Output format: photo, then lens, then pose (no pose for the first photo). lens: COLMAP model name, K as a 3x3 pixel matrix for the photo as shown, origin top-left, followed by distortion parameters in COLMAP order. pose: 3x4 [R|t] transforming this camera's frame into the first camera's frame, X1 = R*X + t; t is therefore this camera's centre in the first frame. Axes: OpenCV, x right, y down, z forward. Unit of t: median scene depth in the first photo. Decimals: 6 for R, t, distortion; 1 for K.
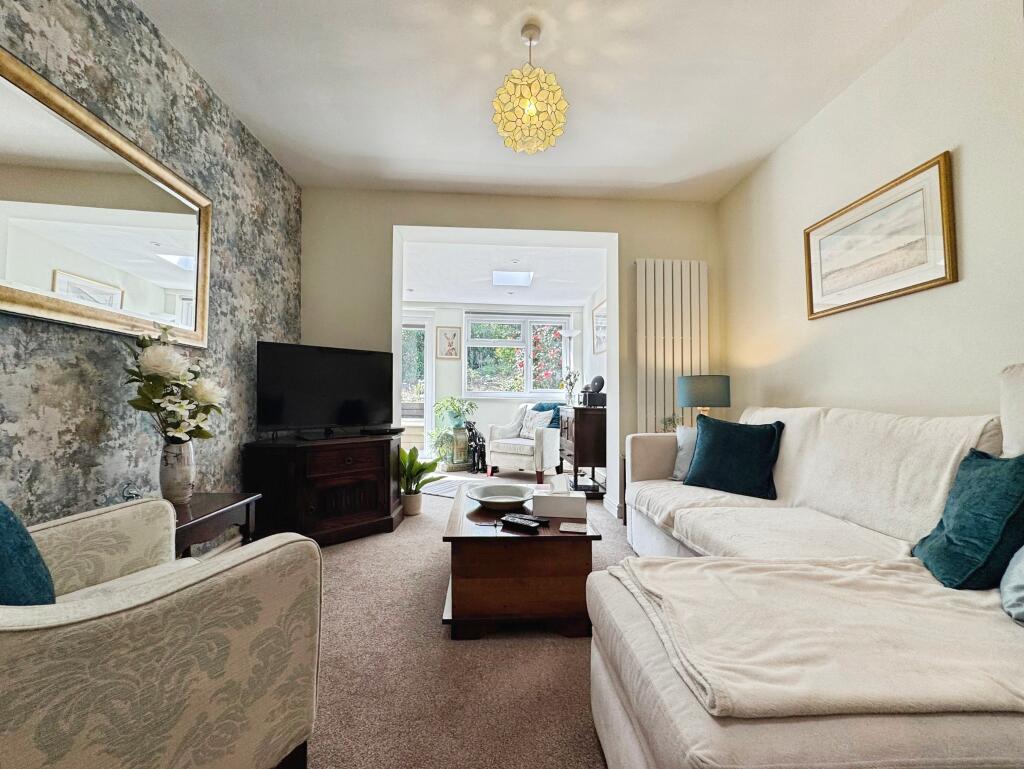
lens RADIAL K [[414.0, 0, 512.5], [0, 414.0, 367.9], [0, 0, 1]] dist [-0.000738, -0.000180]
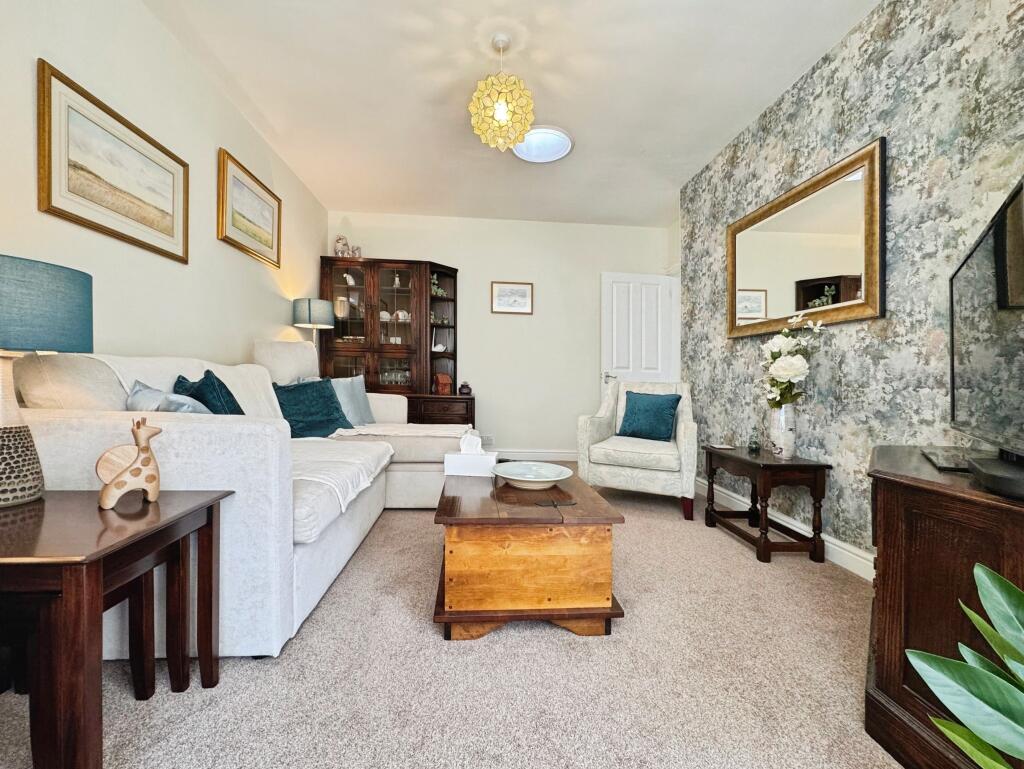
lens RADIAL K [[414.0, 0, 512.5], [0, 414.0, 367.9], [0, 0, 1]] dist [-0.000738, -0.000180]
pose [[-0.997940, -0.042493, -0.048055, 0.029985], [-0.037876, 0.994924, -0.093229, 0.170962], [0.051772, -0.091216, -0.994484, 1.833350]]
